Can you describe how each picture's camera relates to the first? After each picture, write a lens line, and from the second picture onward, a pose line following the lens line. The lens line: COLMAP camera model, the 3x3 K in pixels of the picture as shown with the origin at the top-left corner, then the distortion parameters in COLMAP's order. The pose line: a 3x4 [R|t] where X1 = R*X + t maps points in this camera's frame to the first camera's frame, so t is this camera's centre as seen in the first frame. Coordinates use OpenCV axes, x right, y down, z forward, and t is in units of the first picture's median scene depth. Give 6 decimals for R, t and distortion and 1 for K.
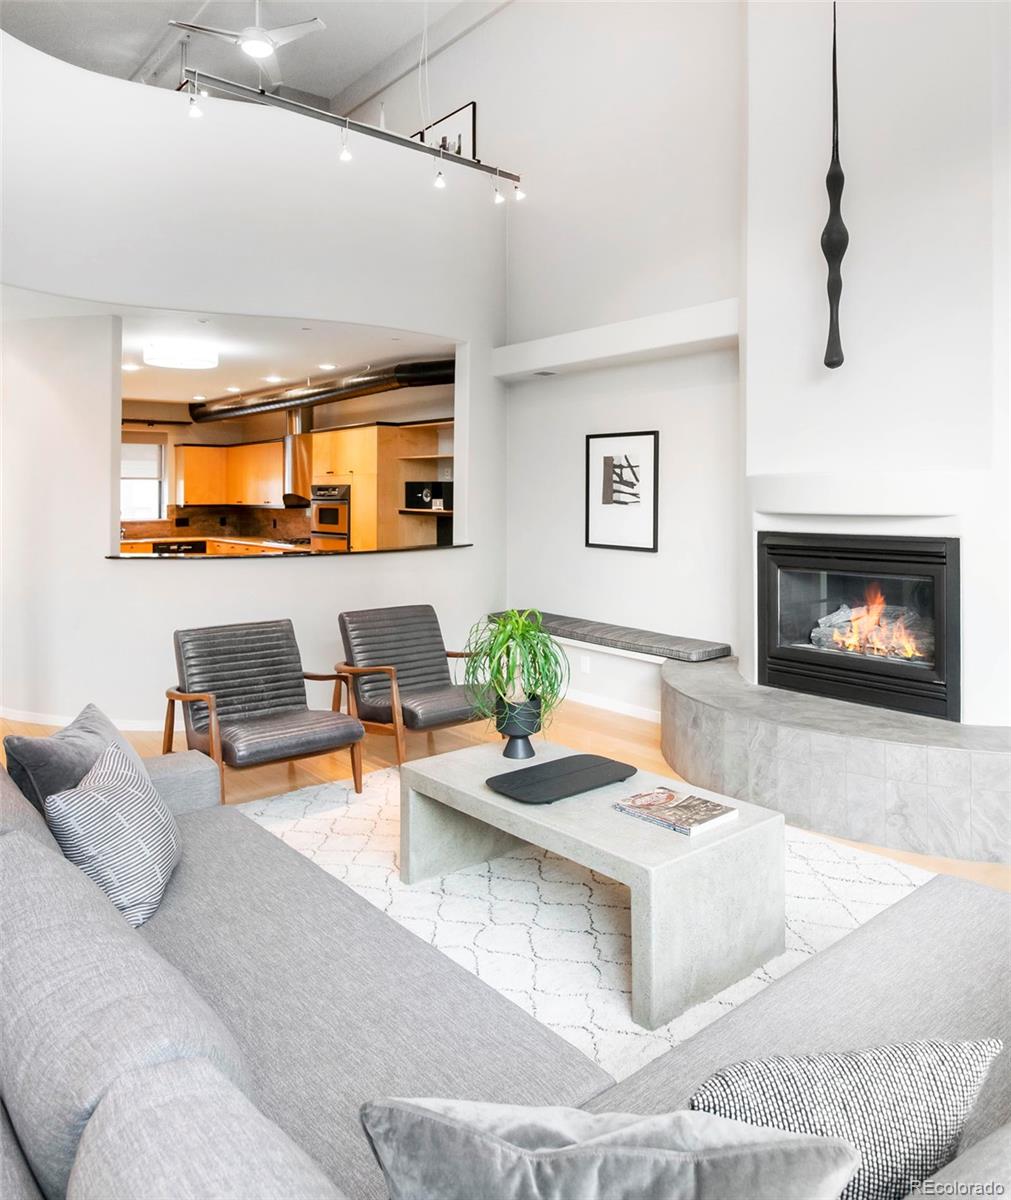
lens RADIAL K [[838.2, 0, 417.6], [0, 838.2, 509.4], [0, 0, 1]] dist [-0.018823, 0.004542]
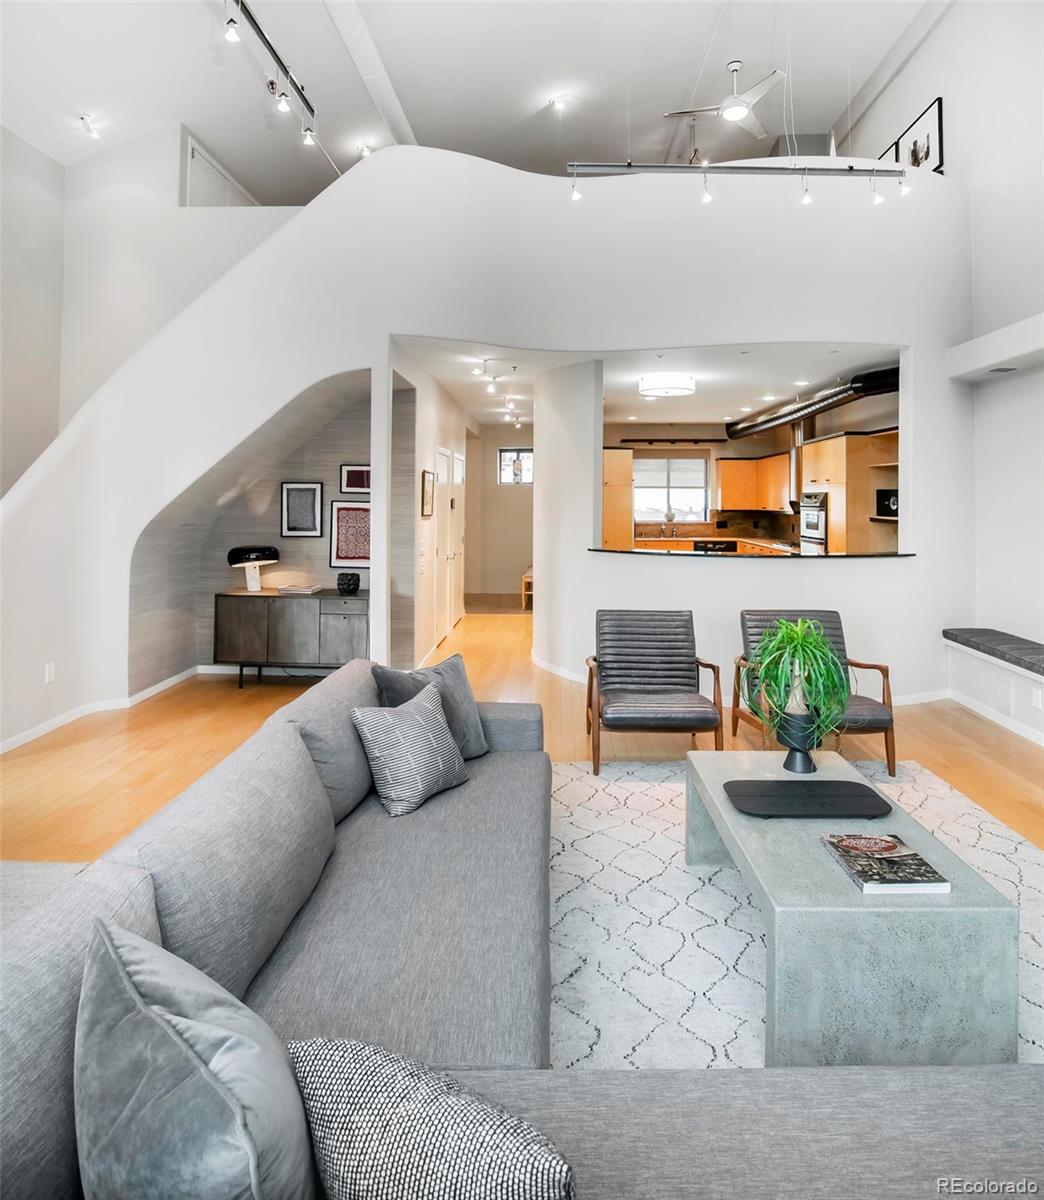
lens RADIAL K [[711.9, 0, 527.5], [0, 711.9, 496.5], [0, 0, 1]] dist [-0.013309, -0.002923]
pose [[0.786391, 0.001461, -0.617728, 0.172600], [-0.016528, 0.999689, -0.018677, -0.001434], [0.617508, 0.024897, 0.786170, 0.064350]]
